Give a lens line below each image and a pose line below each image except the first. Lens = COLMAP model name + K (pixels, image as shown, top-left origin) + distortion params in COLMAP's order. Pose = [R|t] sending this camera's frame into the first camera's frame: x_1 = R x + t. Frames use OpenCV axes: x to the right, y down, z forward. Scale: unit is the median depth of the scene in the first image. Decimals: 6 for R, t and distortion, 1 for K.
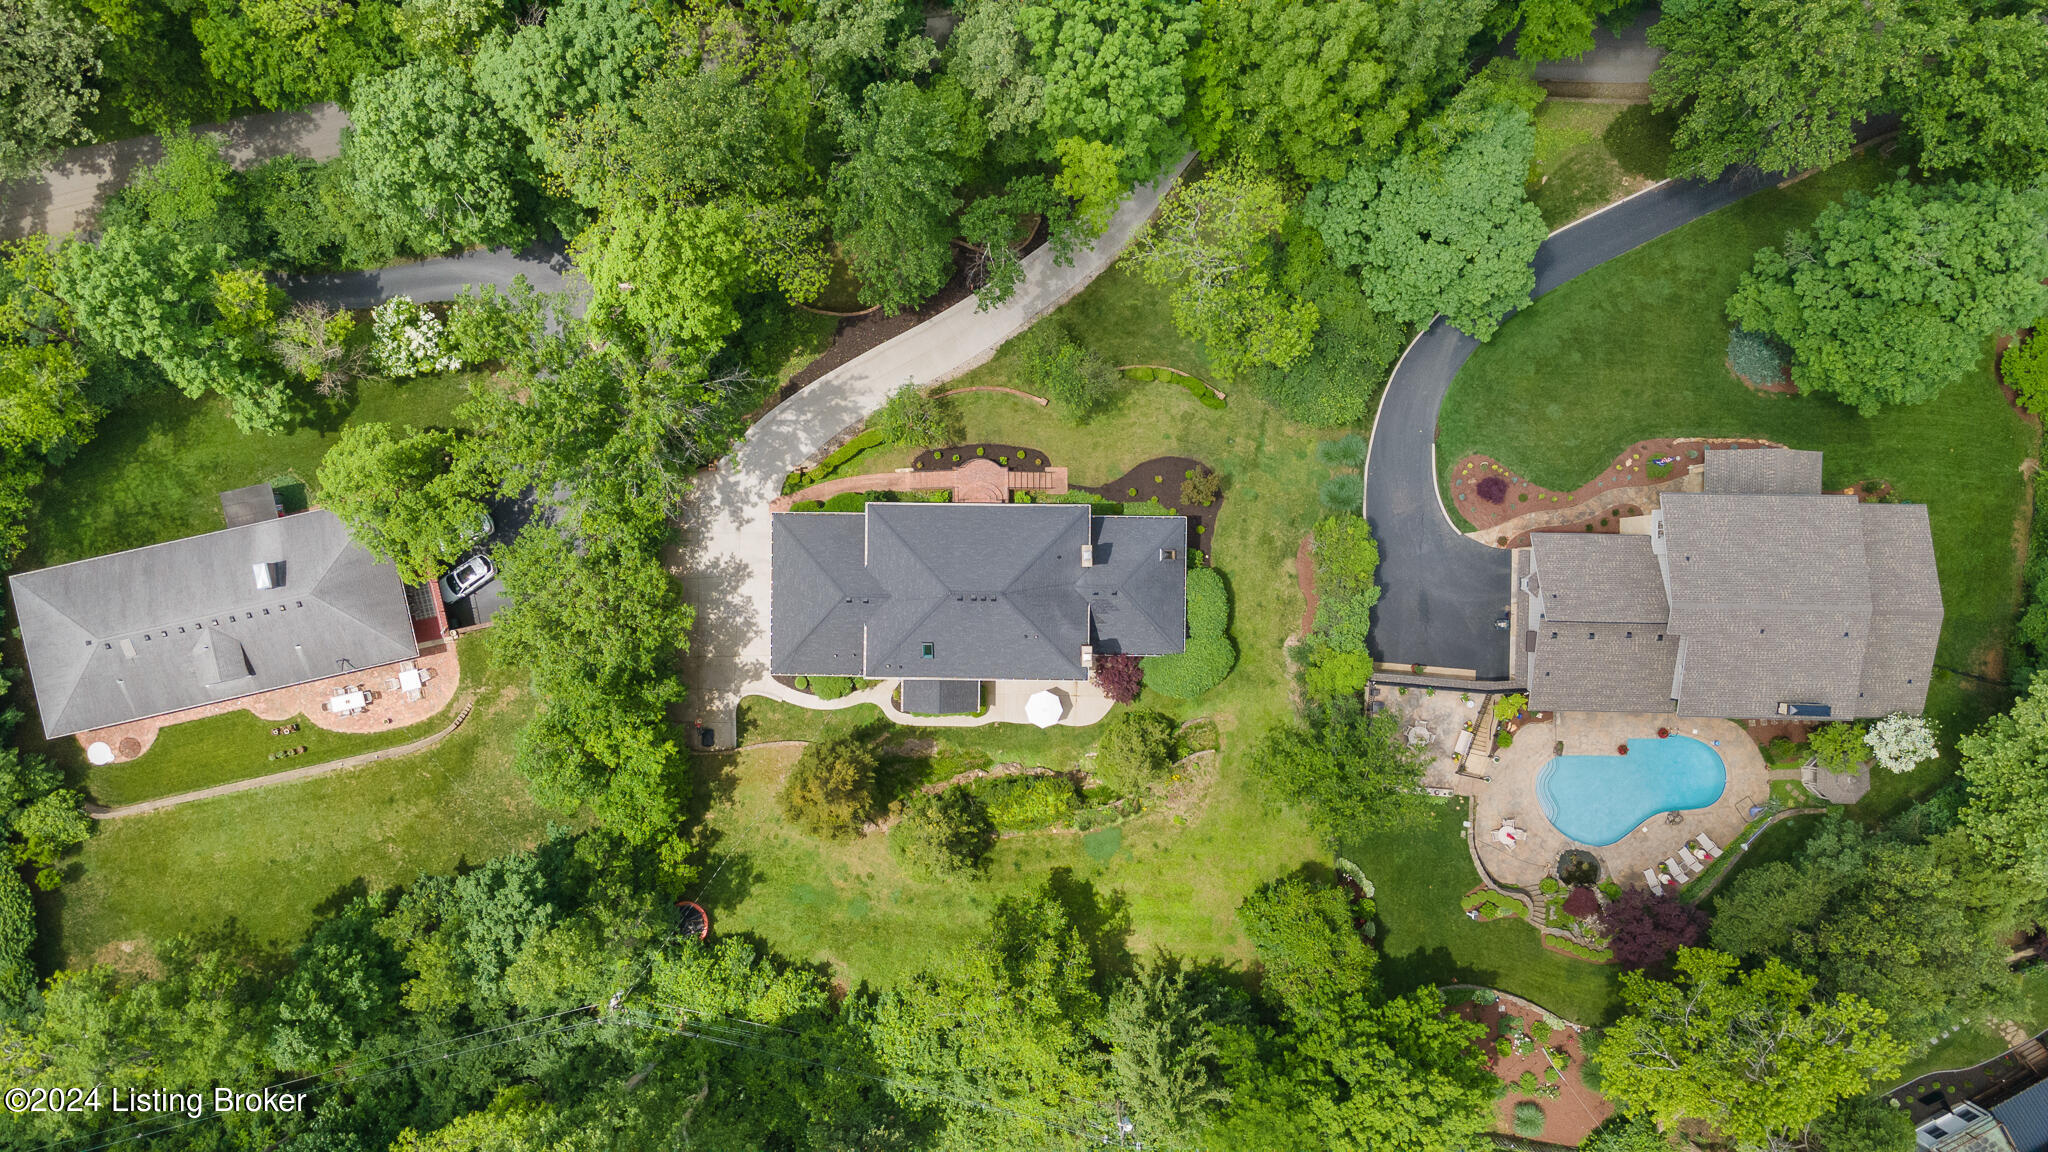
lens RADIAL K [[1431.5, 0, 1019.0], [0, 1431.5, 571.9], [0, 0, 1]] dist [0.035486, 0.005986]
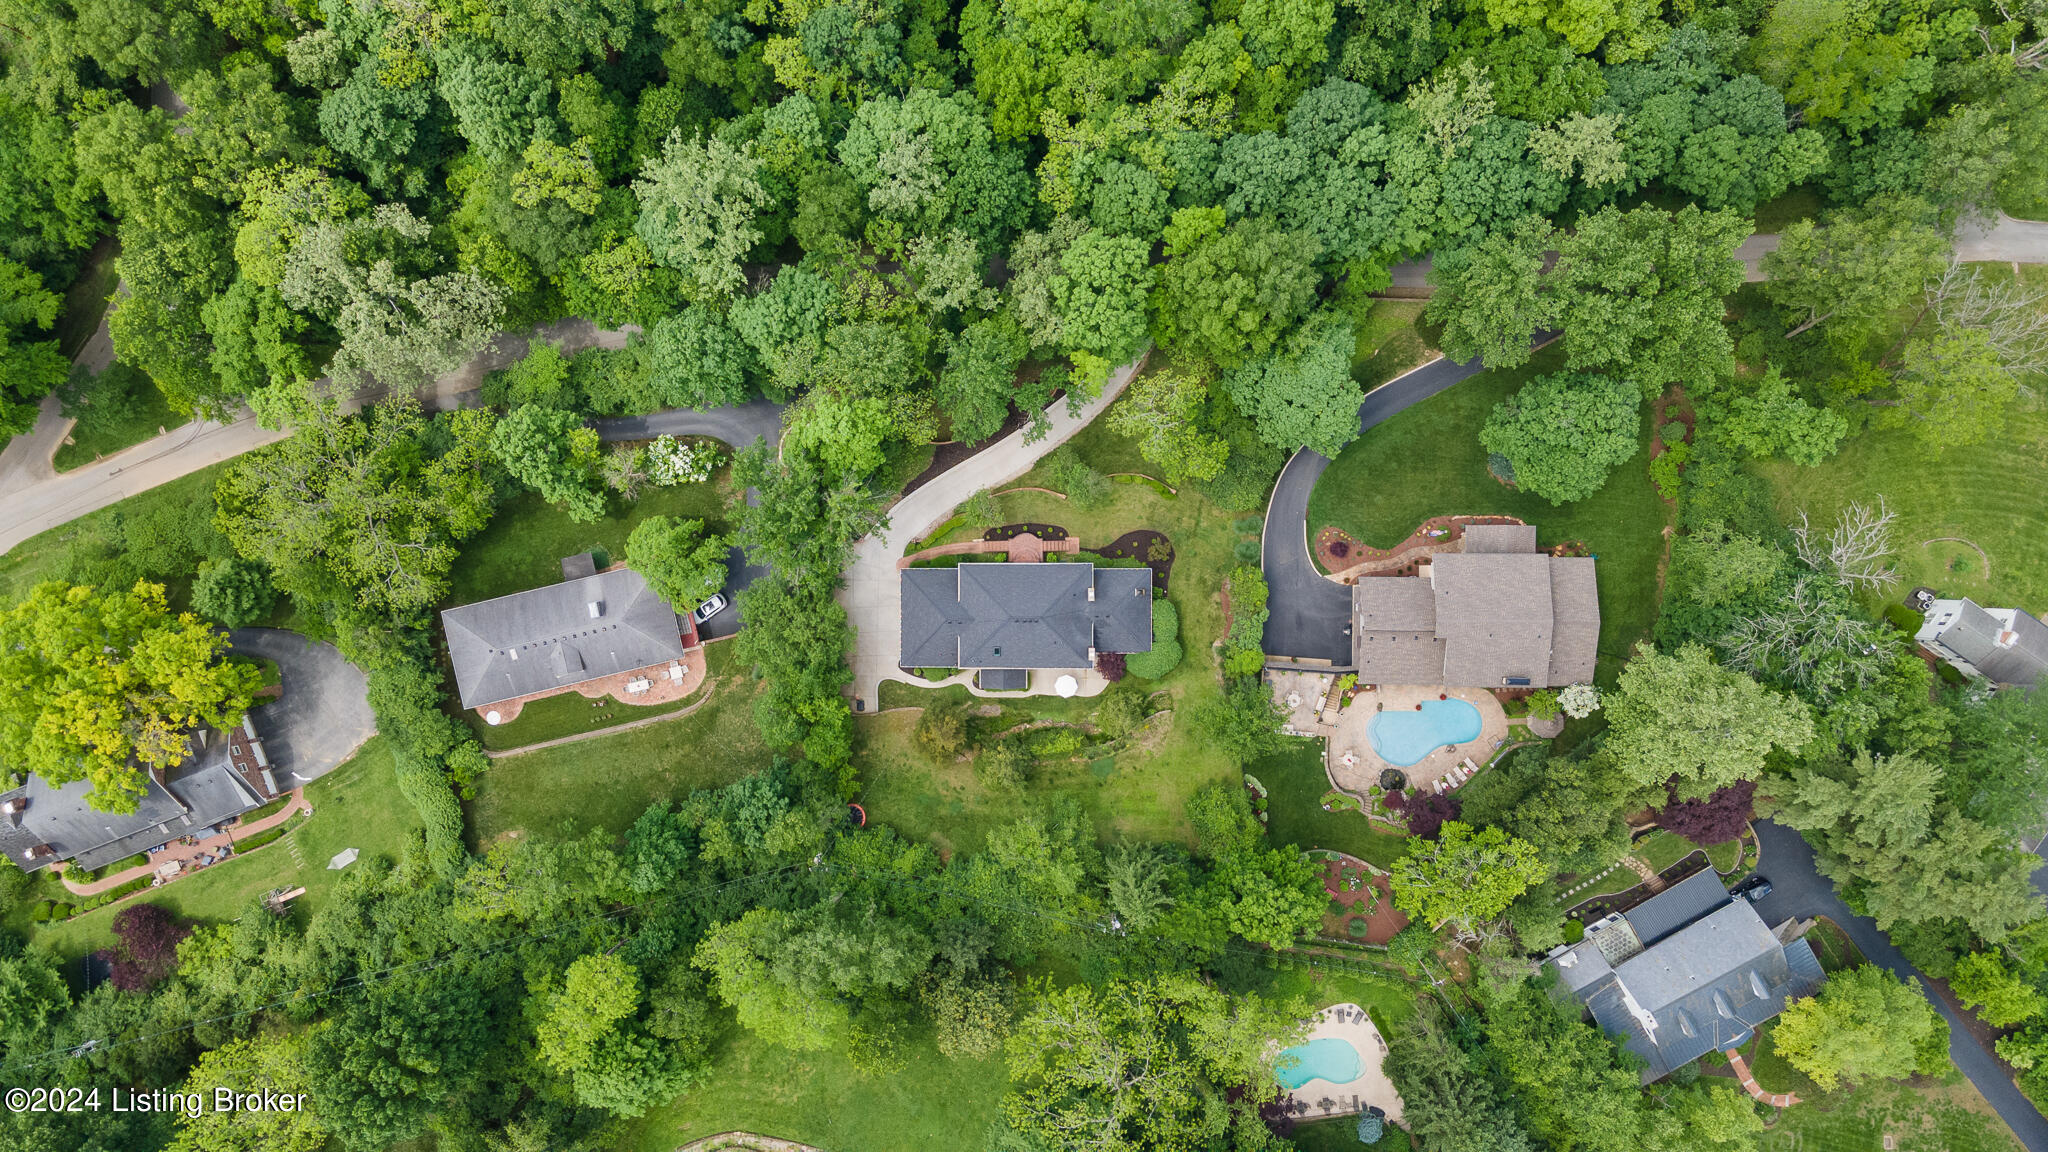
lens RADIAL K [[1431.5, 0, 1025.0], [0, 1431.5, 585.0], [0, 0, 1]] dist [0.035486, 0.005986]
pose [[0.999943, -0.009990, -0.003691, -0.023312], [0.010034, 0.999874, 0.012304, -0.042270], [0.003568, -0.012340, 0.999917, -0.659097]]
